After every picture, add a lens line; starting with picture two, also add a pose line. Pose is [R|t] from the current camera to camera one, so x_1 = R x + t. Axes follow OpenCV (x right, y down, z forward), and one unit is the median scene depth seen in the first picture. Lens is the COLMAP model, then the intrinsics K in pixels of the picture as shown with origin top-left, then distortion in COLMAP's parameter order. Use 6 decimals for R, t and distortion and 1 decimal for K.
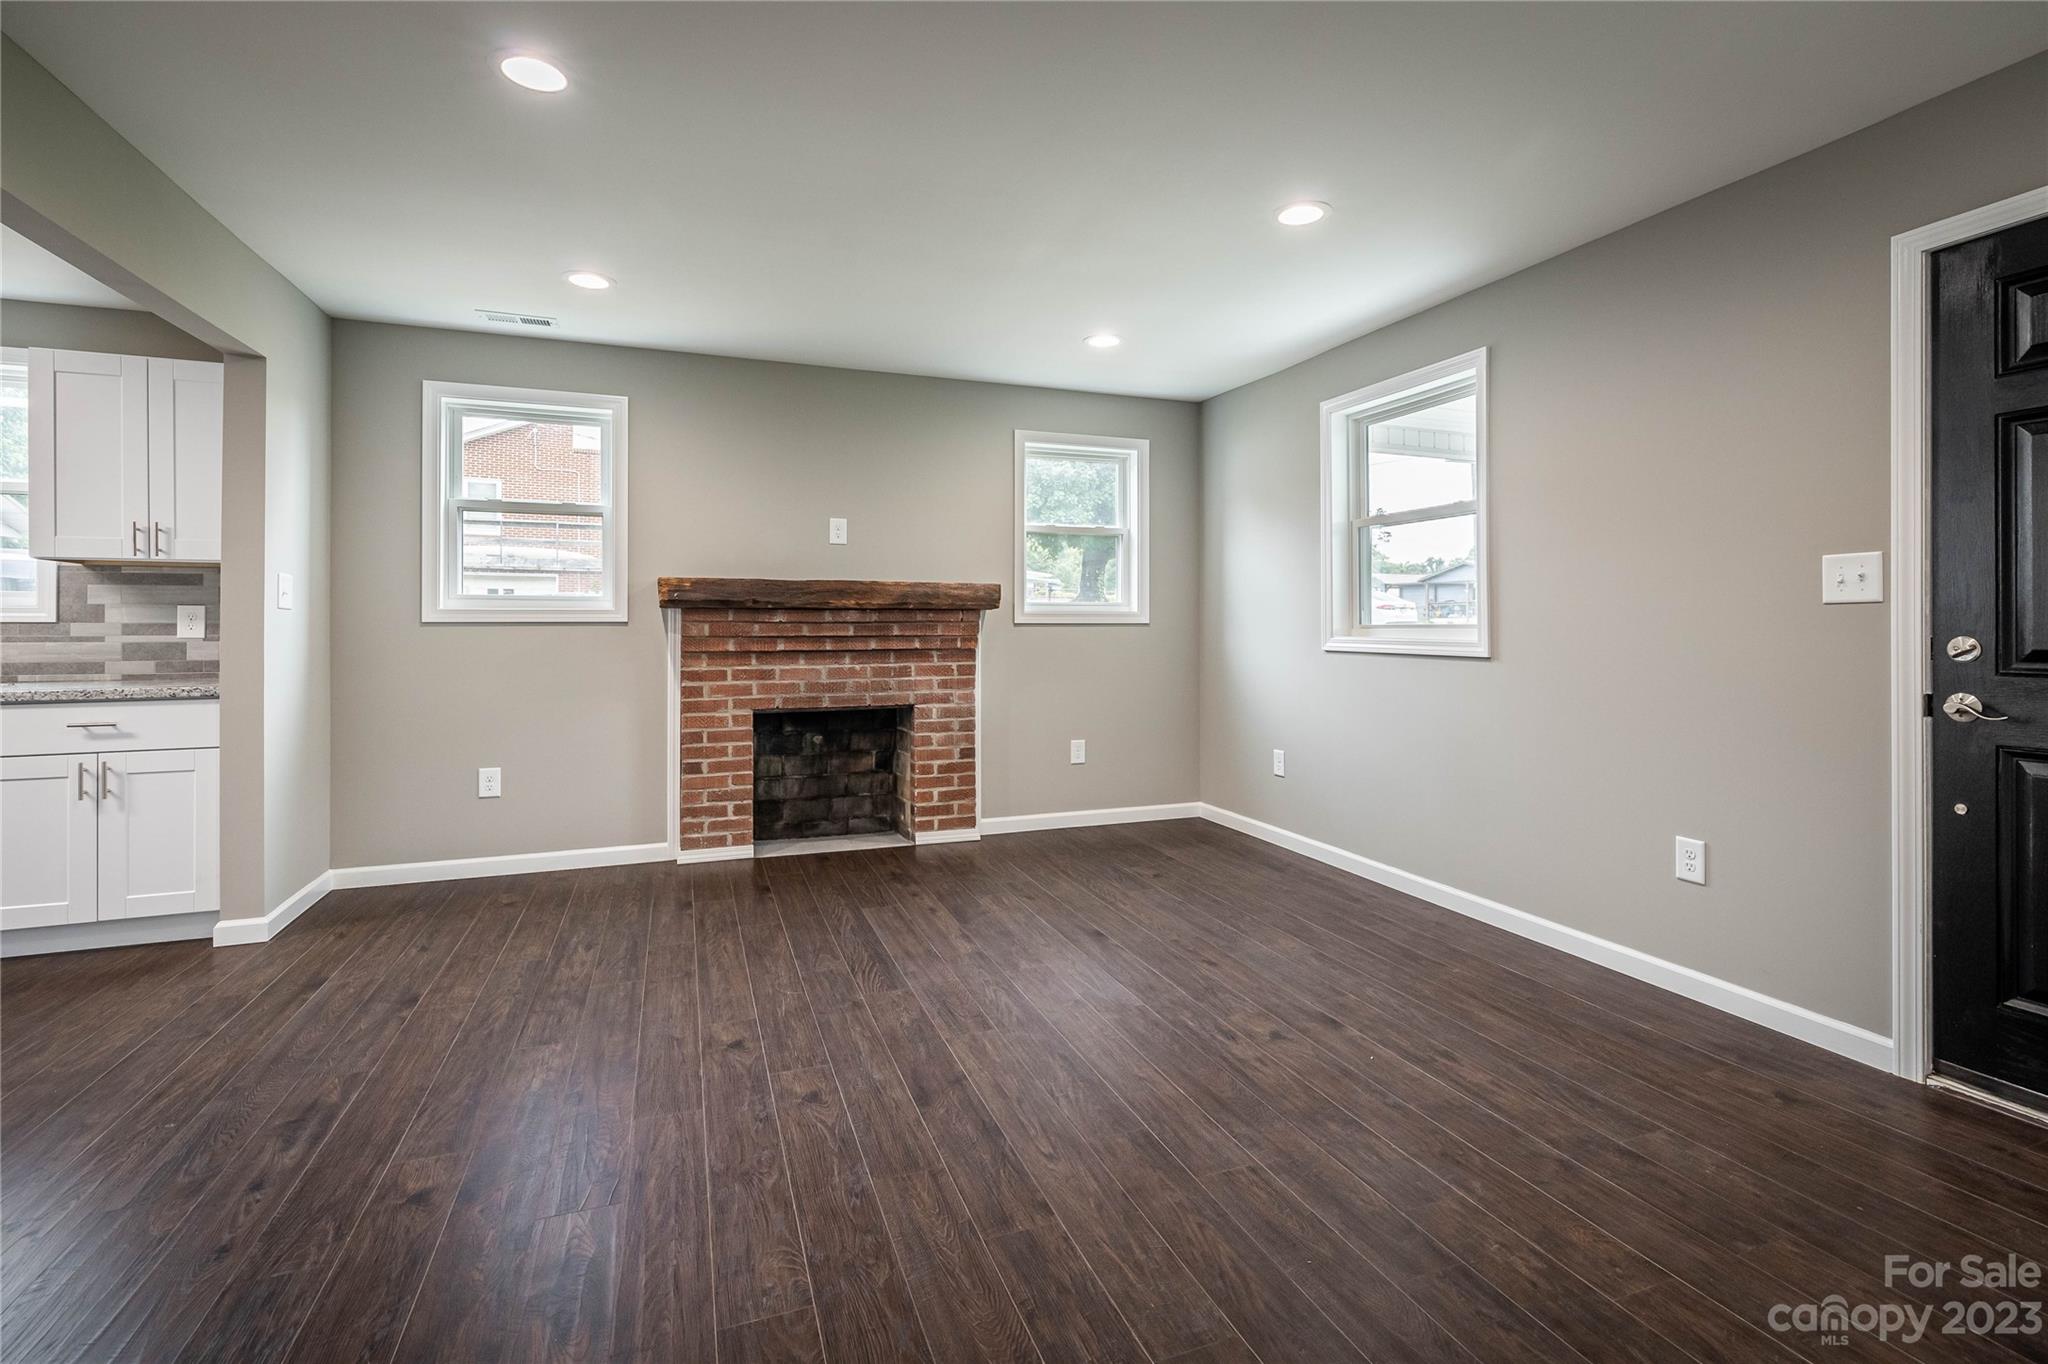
lens RADIAL K [[930.2, 0, 1023.8], [0, 930.2, 622.9], [0, 0, 1]] dist [-0.000316, 0.000246]
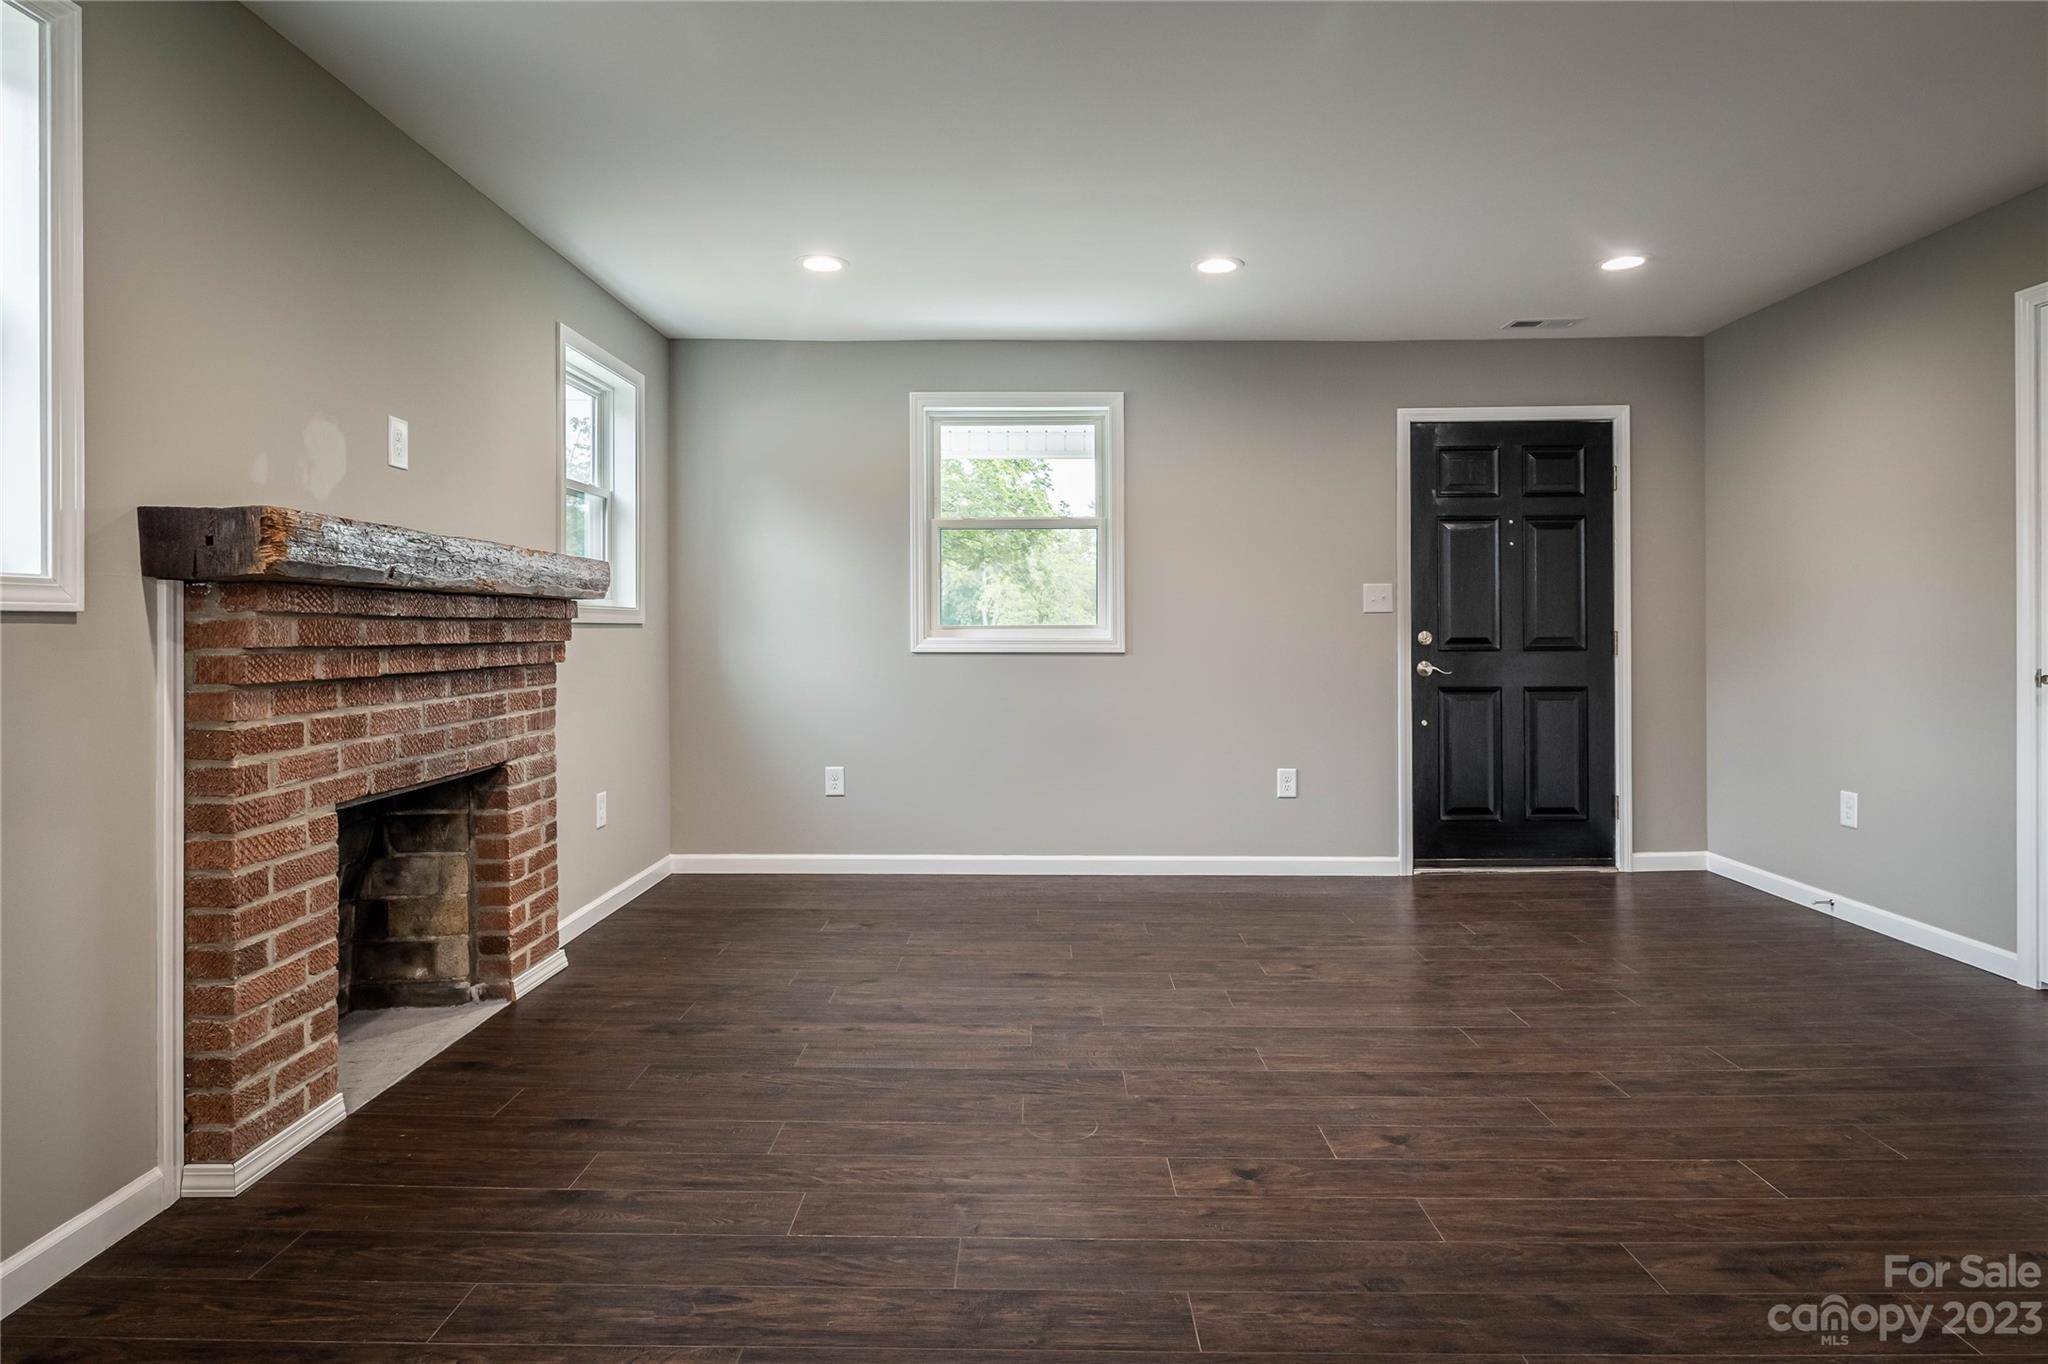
lens RADIAL K [[1113.4, 0, 1023.4], [0, 1113.4, 624.9], [0, 0, 1]] dist [-0.004300, -0.000295]
pose [[0.353842, 0.003128, 0.935300, -0.705720], [-0.001037, 0.999995, -0.002952, 0.004832], [-0.935305, 0.000074, 0.353844, 0.489932]]
